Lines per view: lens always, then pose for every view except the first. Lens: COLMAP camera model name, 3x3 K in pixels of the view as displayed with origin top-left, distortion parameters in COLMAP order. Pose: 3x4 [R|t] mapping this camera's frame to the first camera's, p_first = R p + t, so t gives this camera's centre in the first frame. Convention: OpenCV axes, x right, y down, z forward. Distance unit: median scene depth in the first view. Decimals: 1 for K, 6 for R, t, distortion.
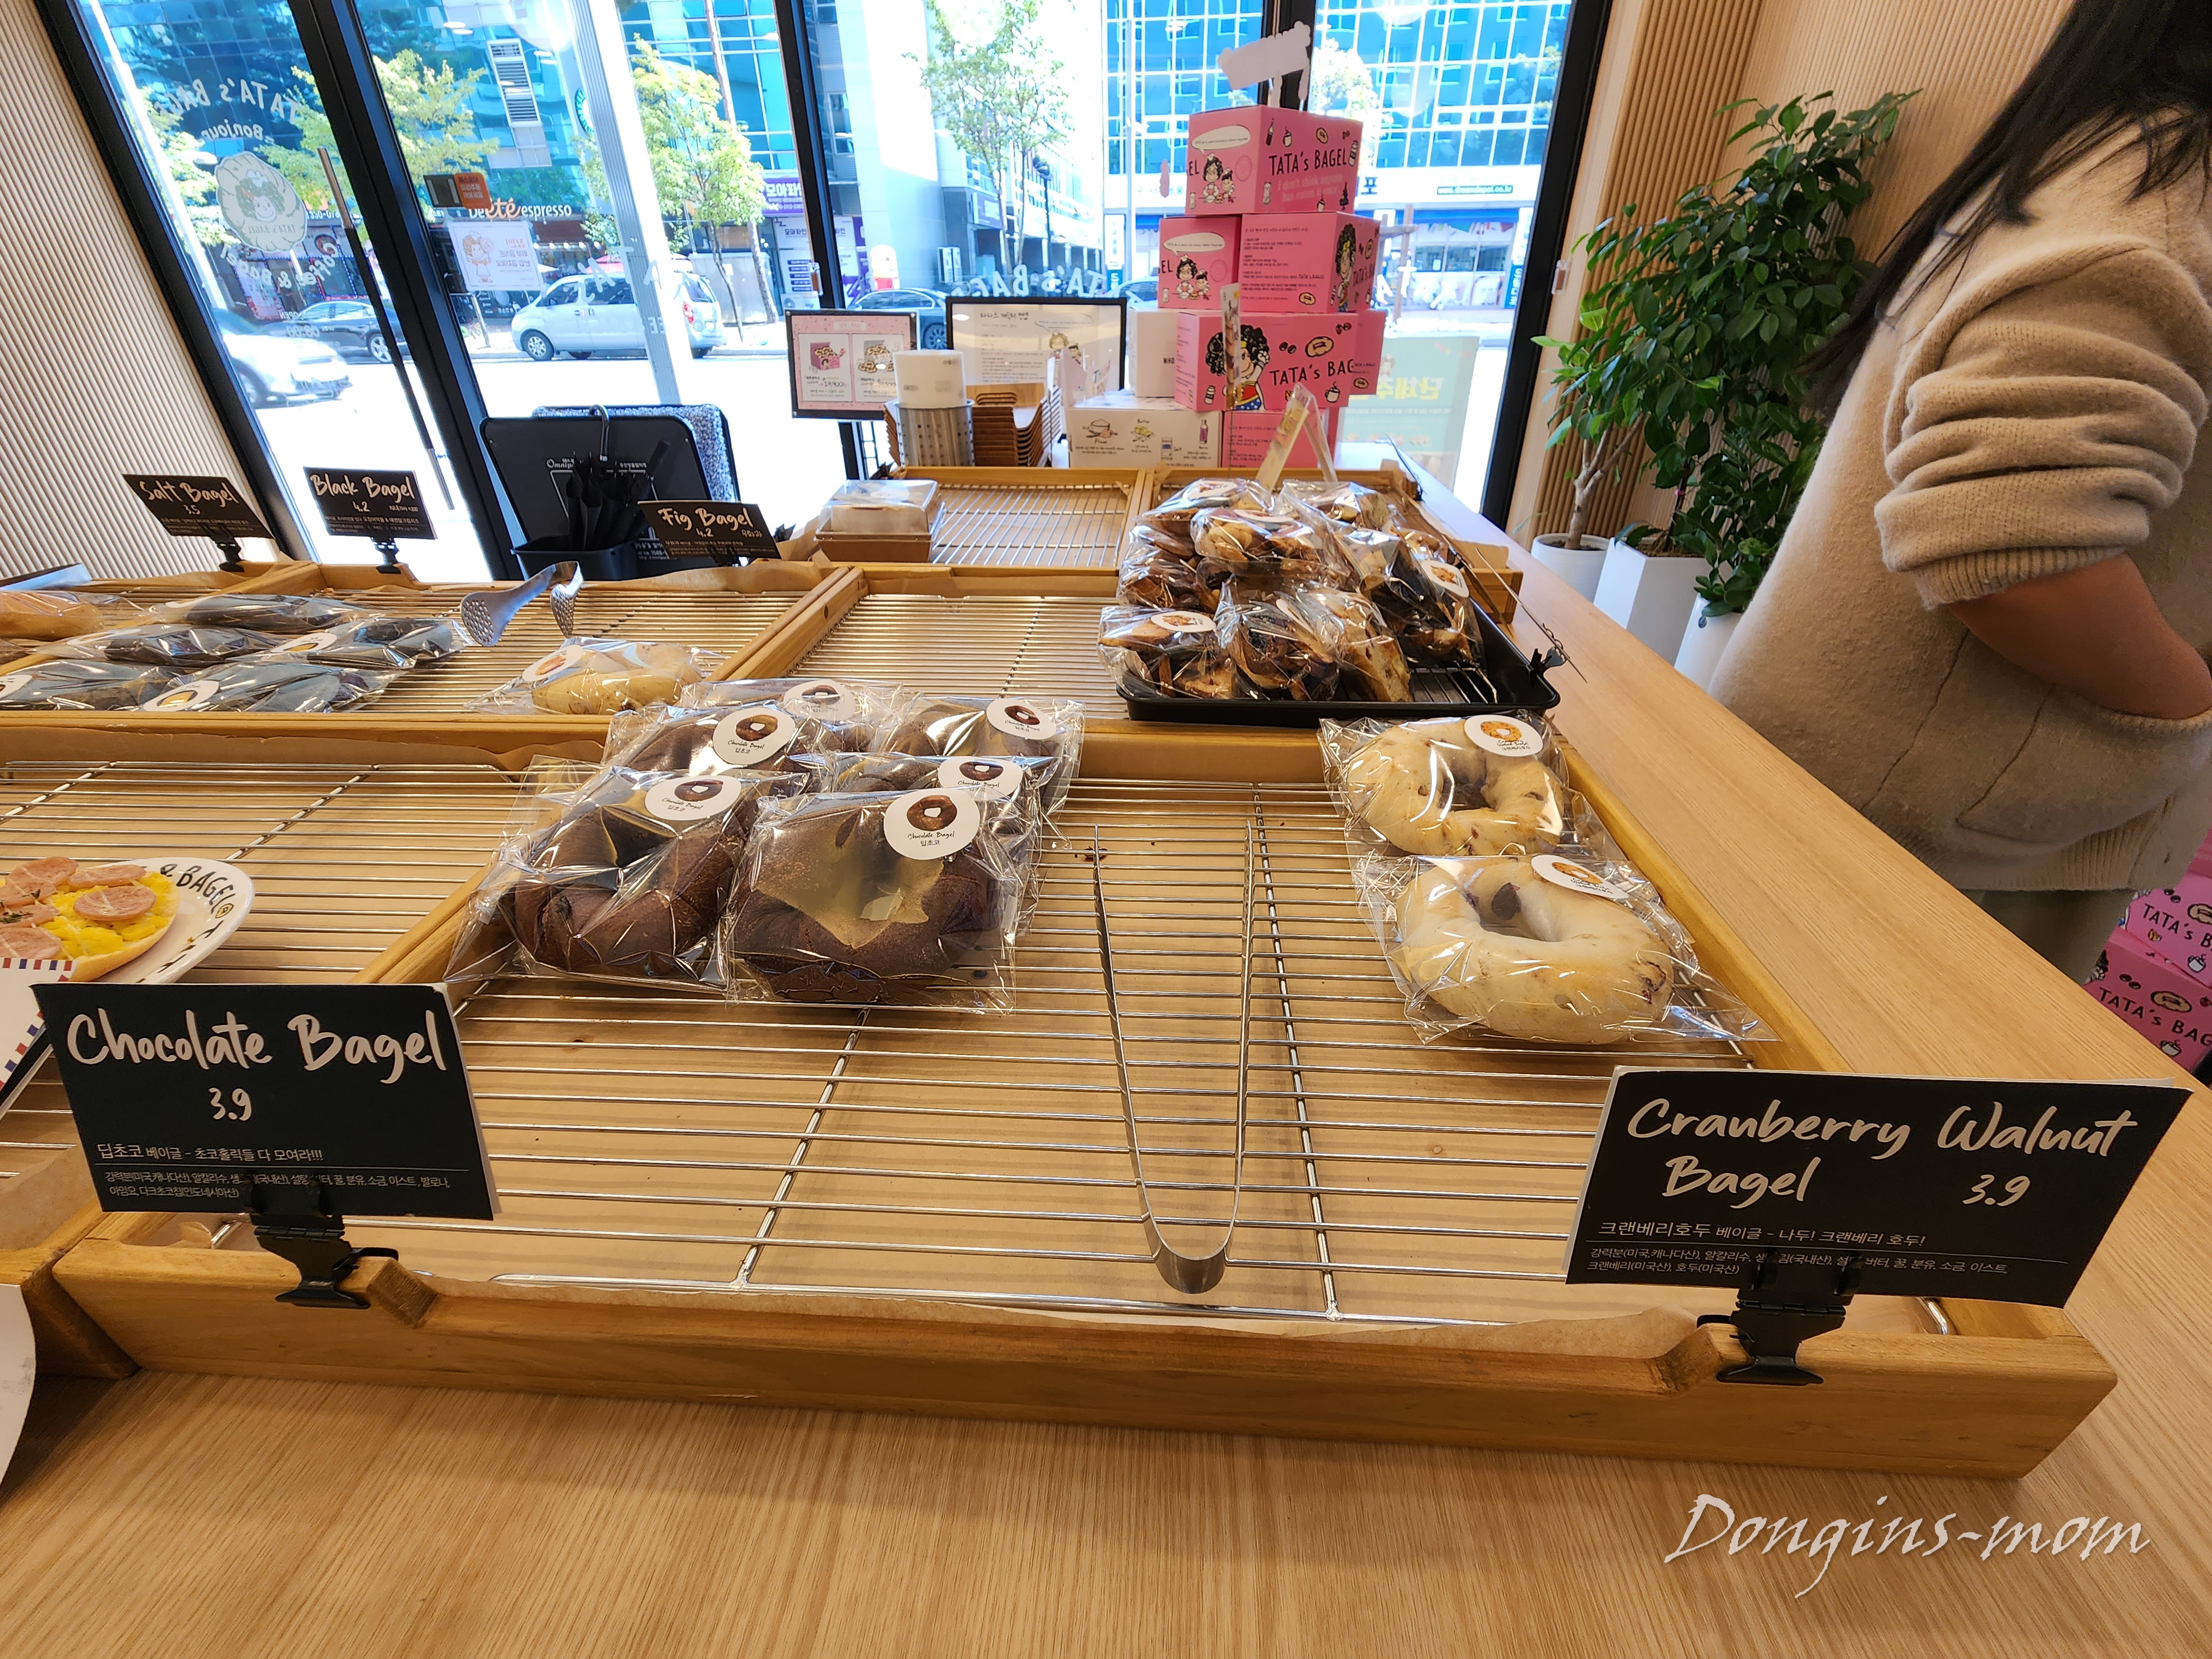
lens RADIAL K [[889.3, 0, 1111.7], [0, 889.3, 732.2], [0, 0, 1]] dist [-0.002691, -0.000565]
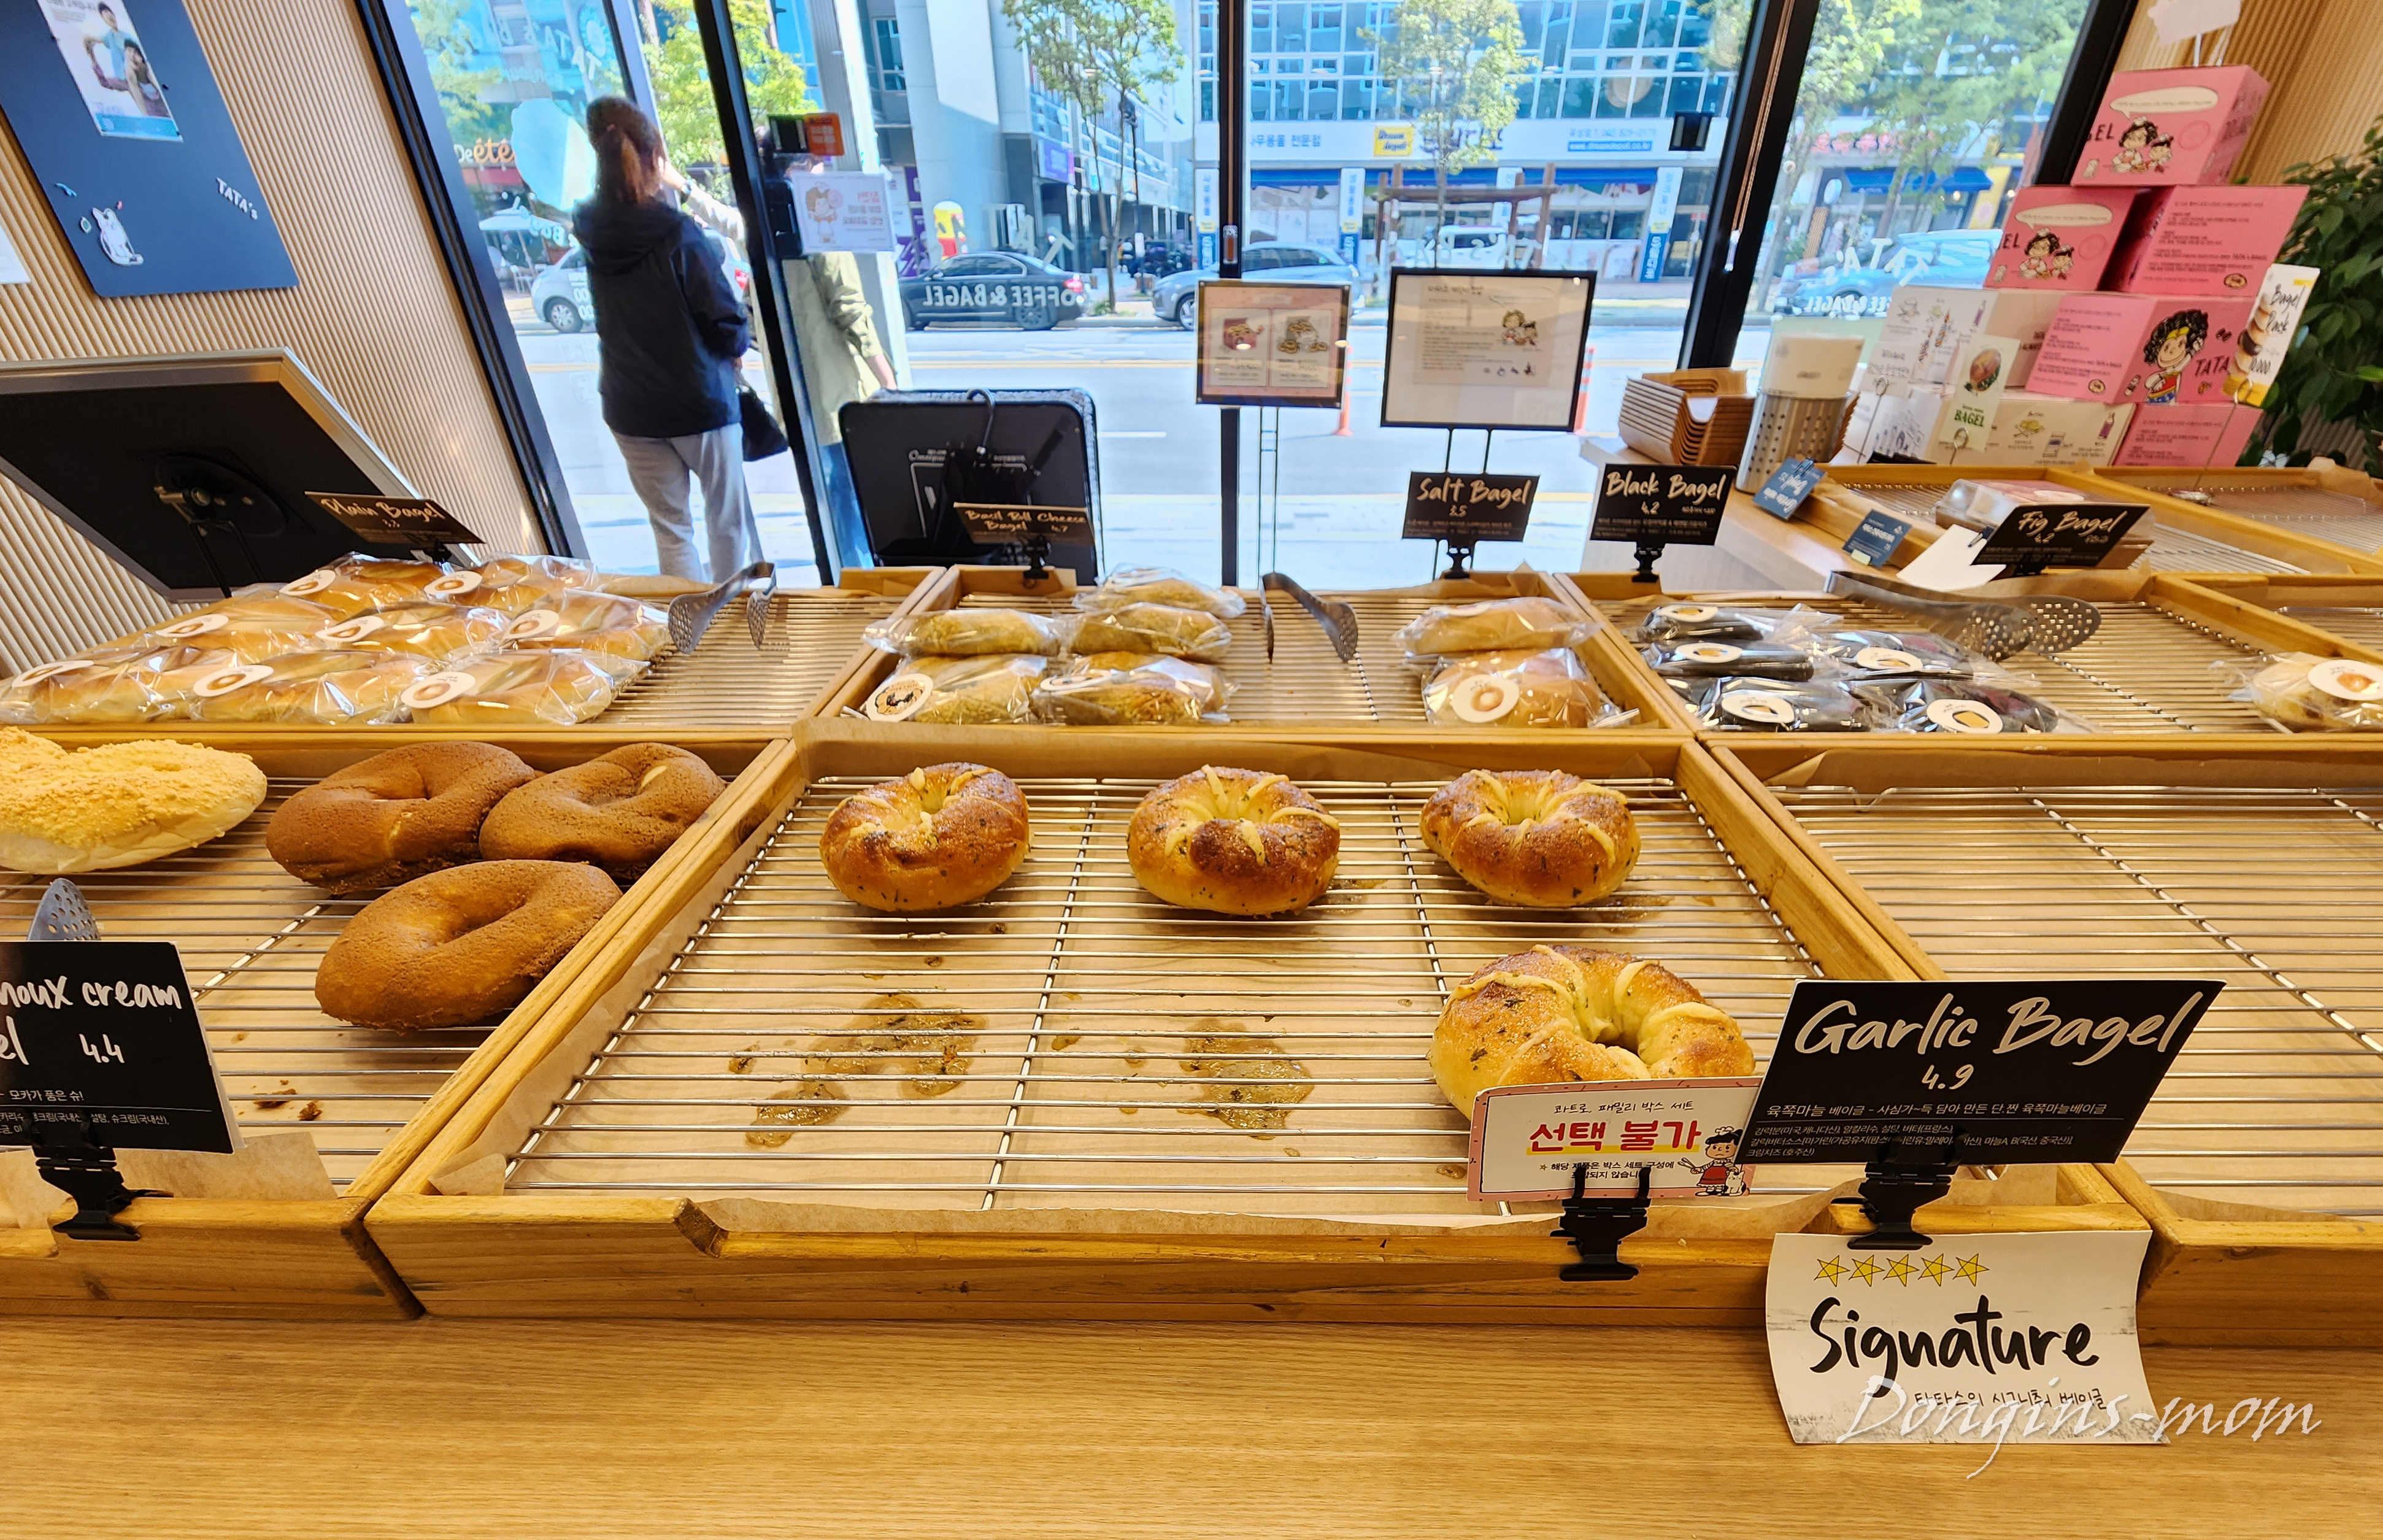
lens RADIAL K [[965.2, 0, 1228.3], [0, 965.2, 813.9], [0, 0, 1]] dist [-0.000141, -0.001916]
pose [[0.999163, -0.011392, 0.039276, -0.342660], [0.008938, 0.998029, 0.062112, -0.001569], [-0.039906, -0.061709, 0.997296, 0.002030]]
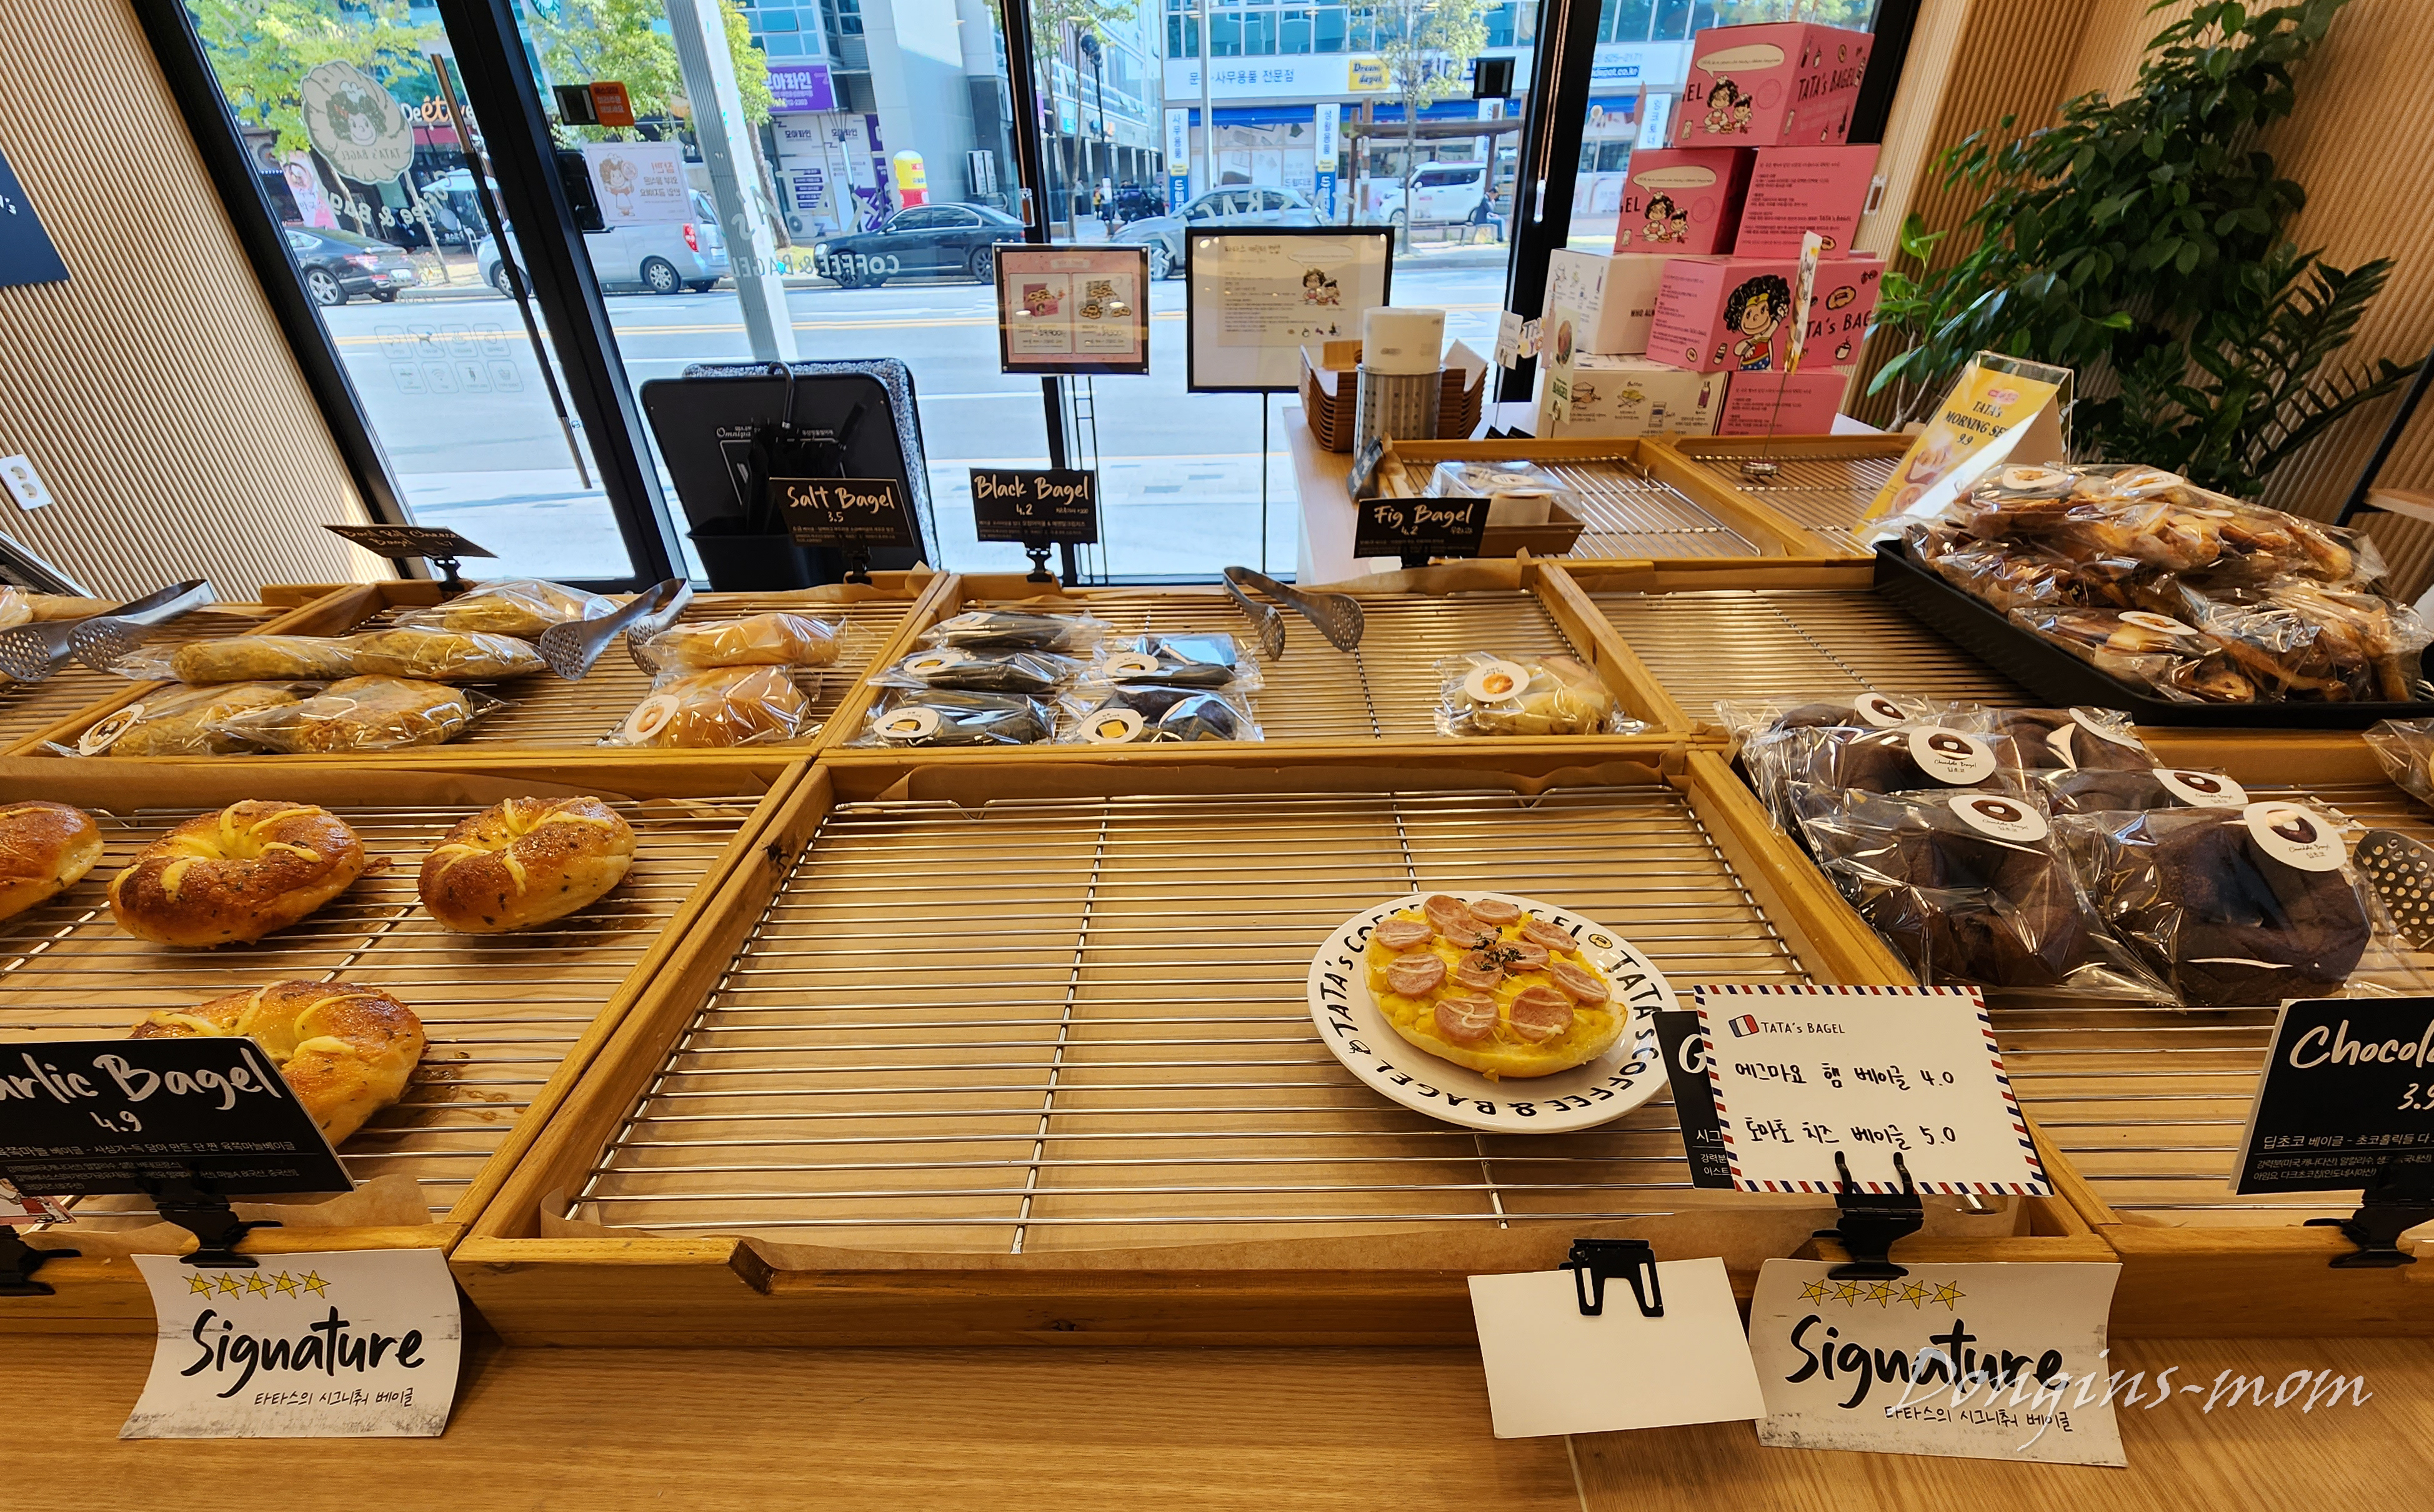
lens RADIAL K [[985.0, 0, 1214.4], [0, 985.0, 801.6], [0, 0, 1]] dist [0.000236, -0.001836]
pose [[0.999017, -0.032836, 0.029791, -0.178316], [0.030126, 0.995730, 0.087254, -0.009104], [-0.032529, -0.086271, 0.995741, -0.014422]]
